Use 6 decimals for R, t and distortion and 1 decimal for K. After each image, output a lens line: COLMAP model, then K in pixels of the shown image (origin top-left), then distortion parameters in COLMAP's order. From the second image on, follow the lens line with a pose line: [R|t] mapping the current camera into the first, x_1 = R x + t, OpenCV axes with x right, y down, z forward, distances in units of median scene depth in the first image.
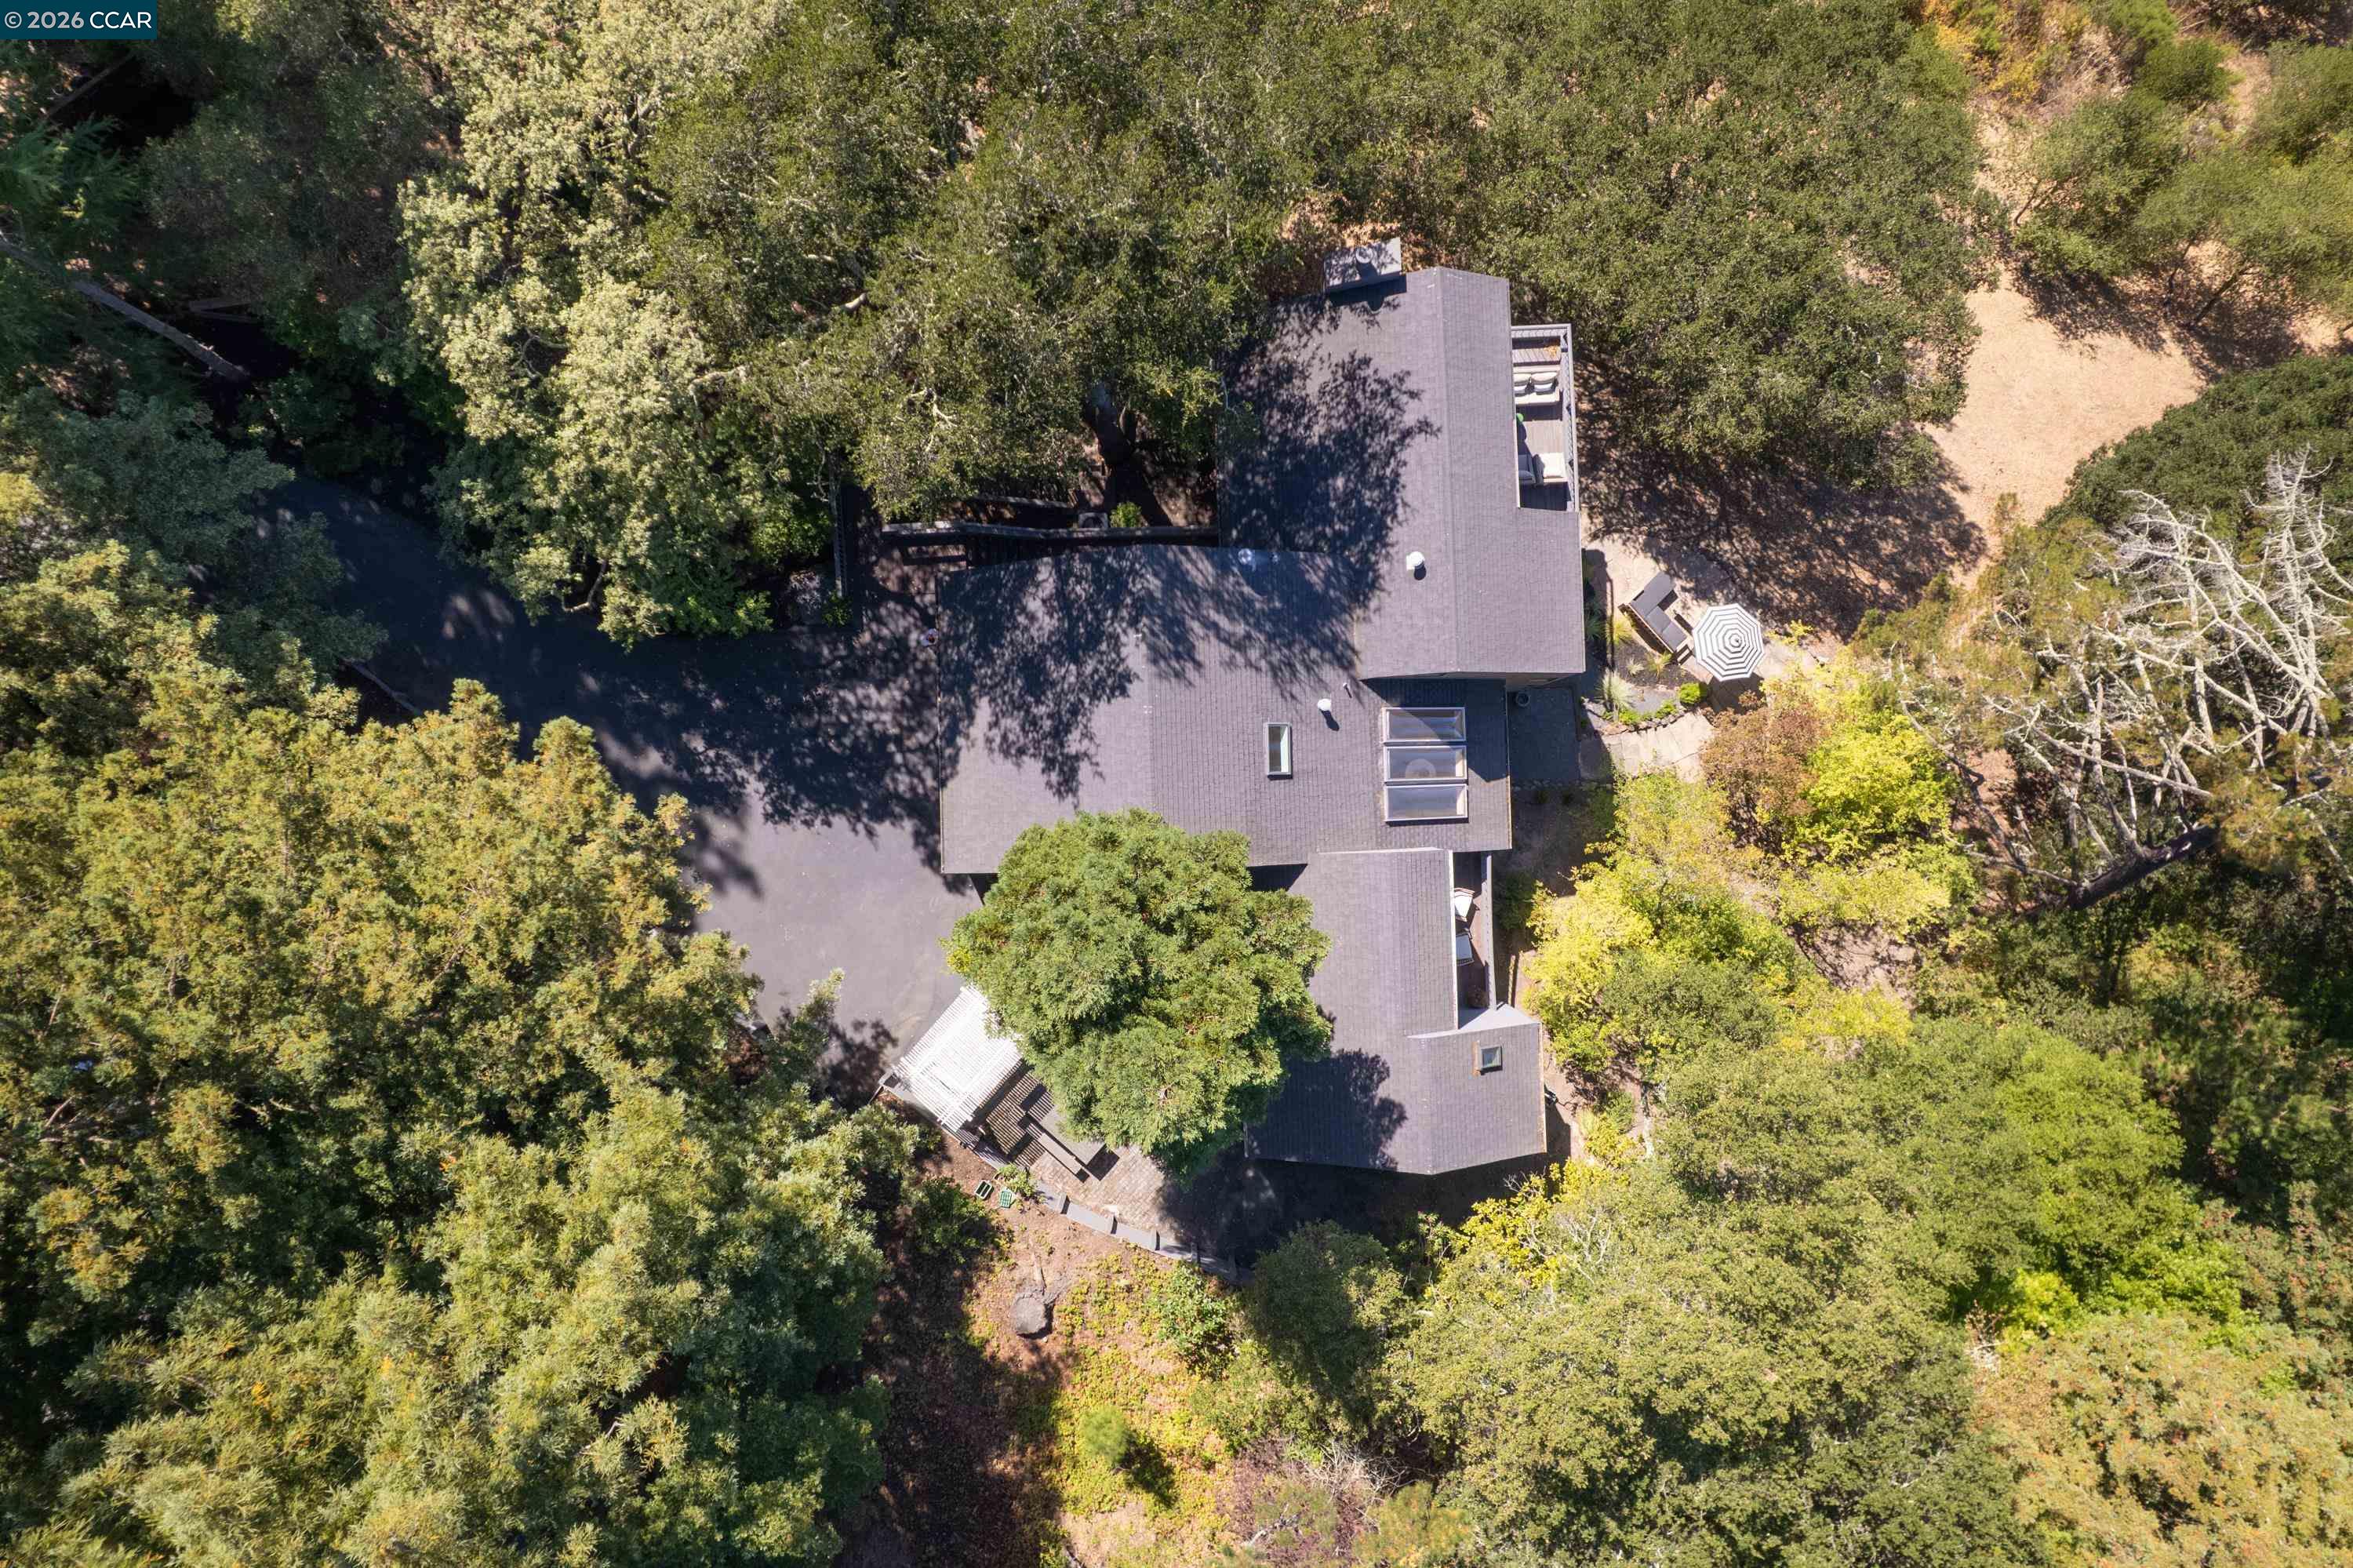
lens RADIAL K [[1479.2, 0, 1163.8], [0, 1479.2, 790.7], [0, 0, 1]] dist [-0.032753, 0.001262]
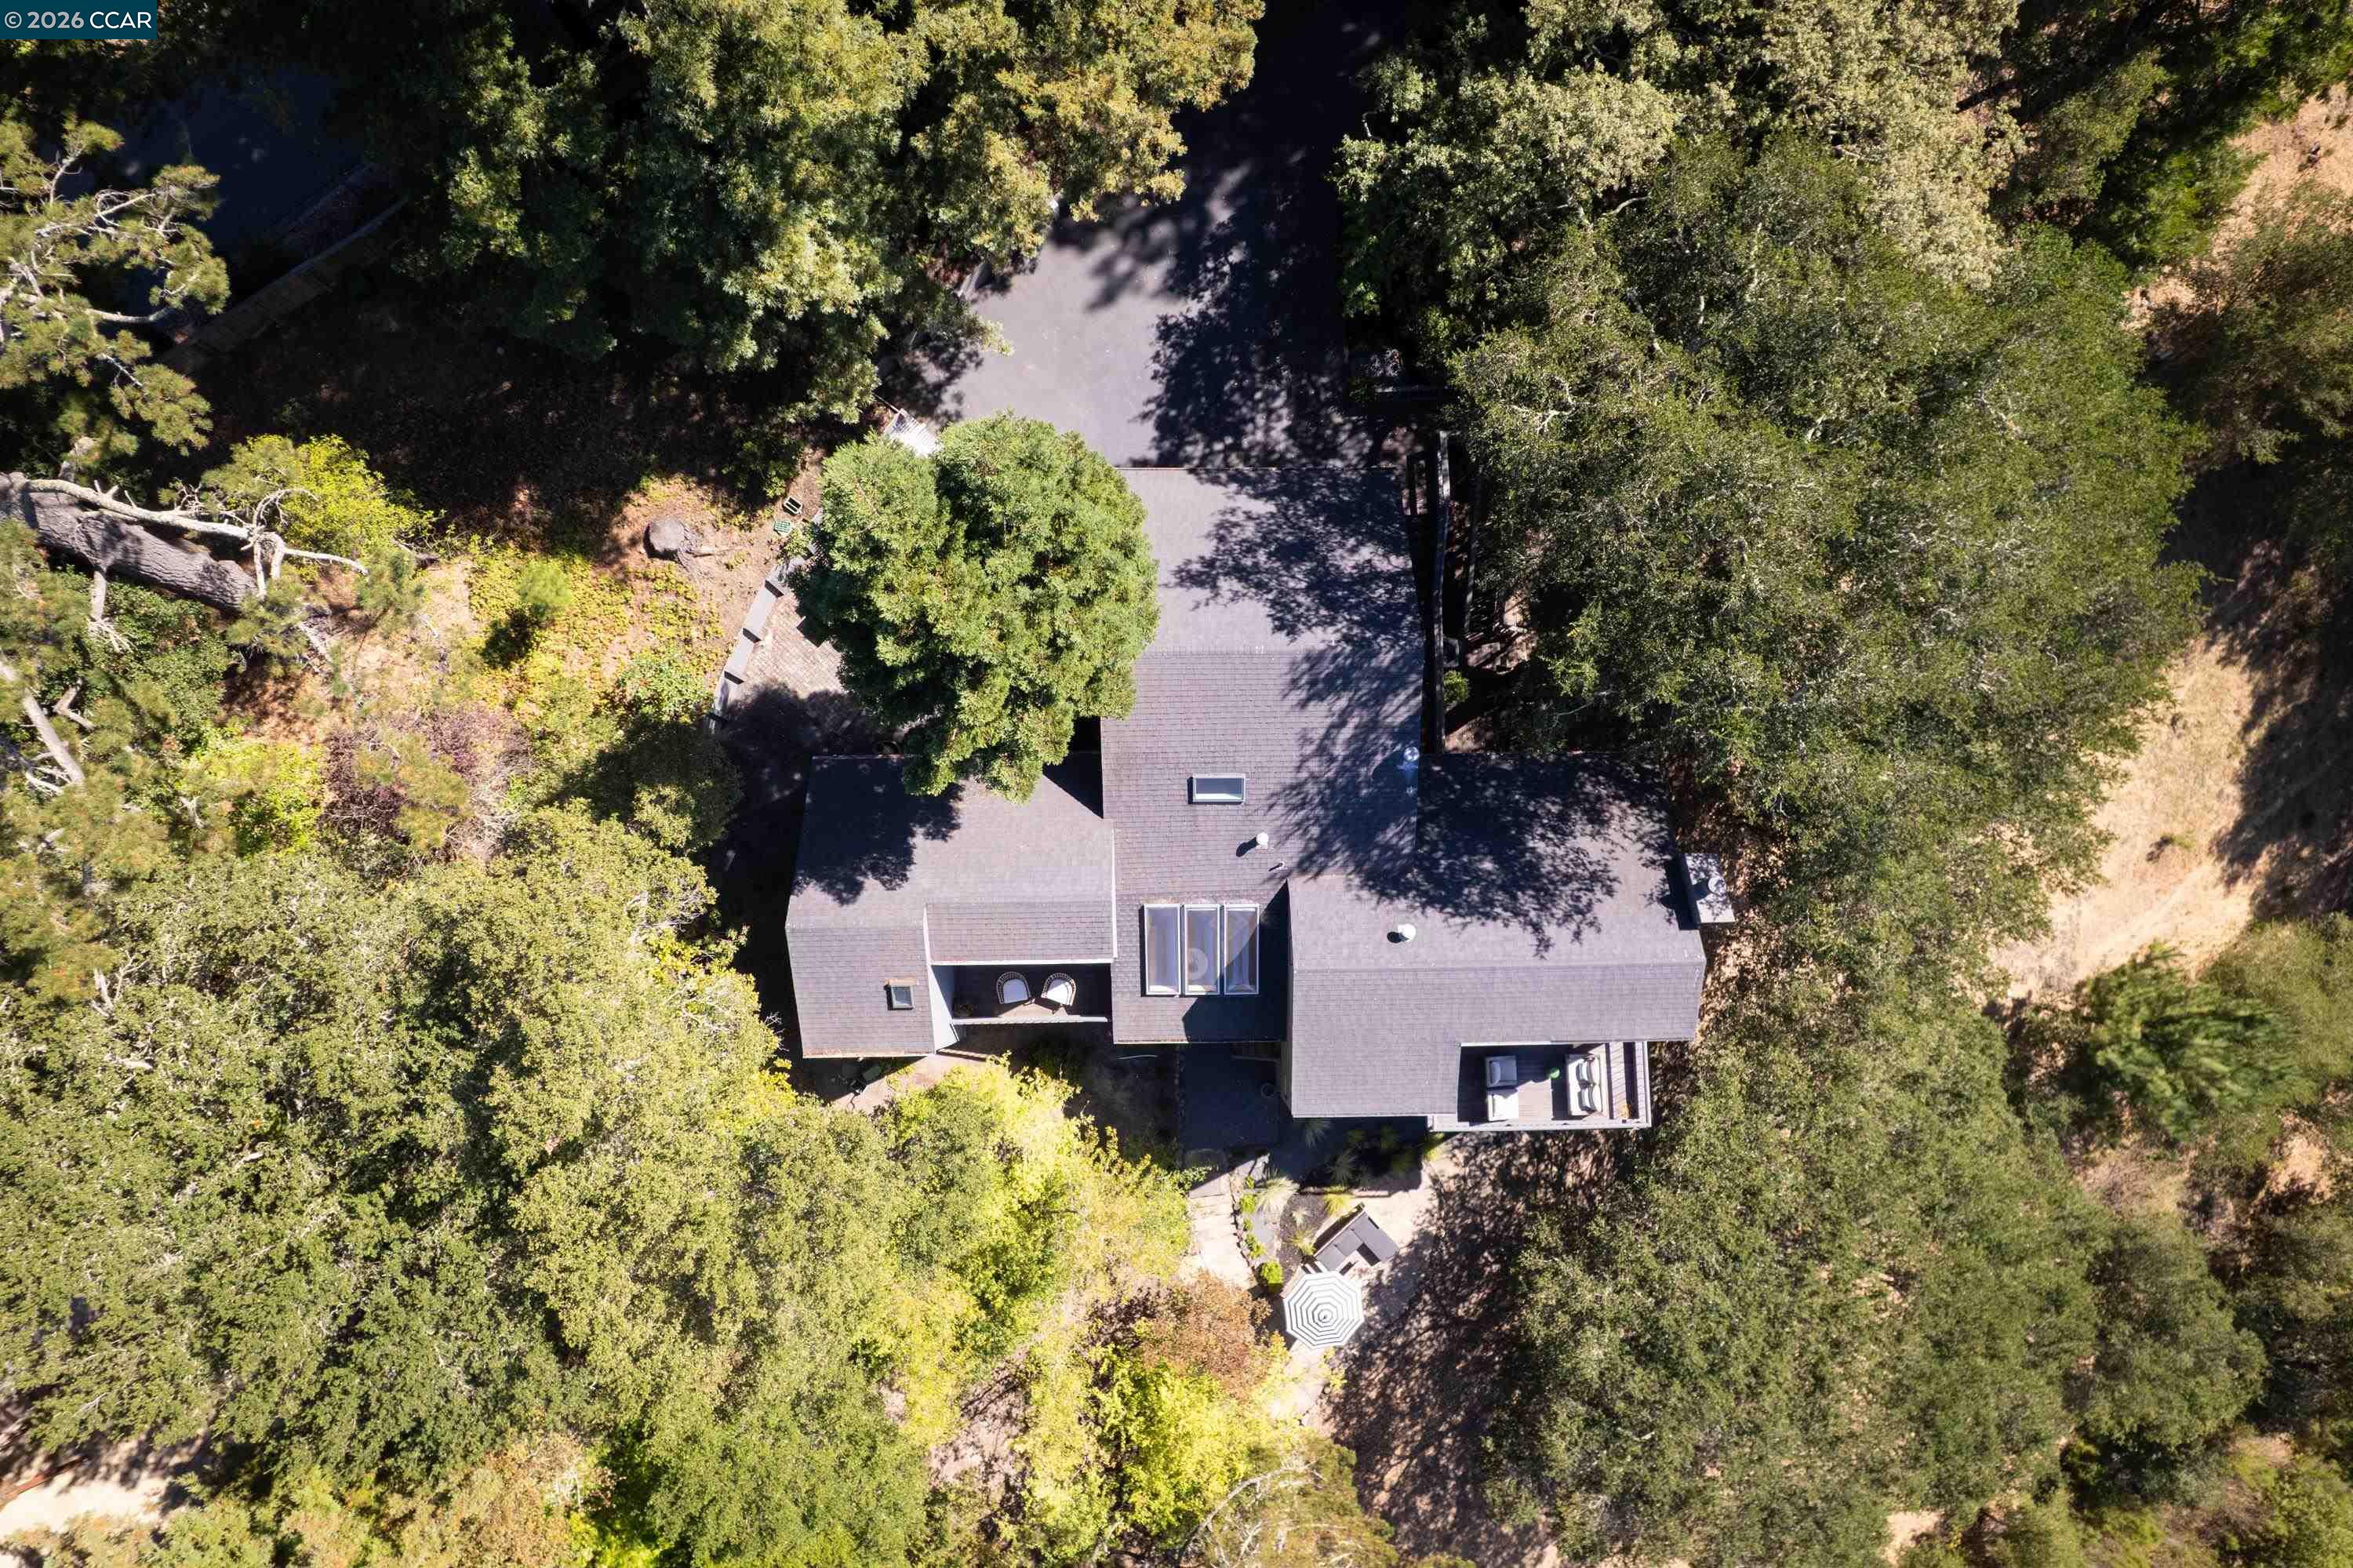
lens RADIAL K [[1483.1, 0, 1188.8], [0, 1483.1, 823.9], [0, 0, 1]] dist [-0.035748, -0.001159]
pose [[-0.020872, 0.995159, -0.096034, 0.190910], [-0.999770, -0.020294, 0.006994, -0.014841], [0.005011, 0.096158, 0.995353, 0.006843]]
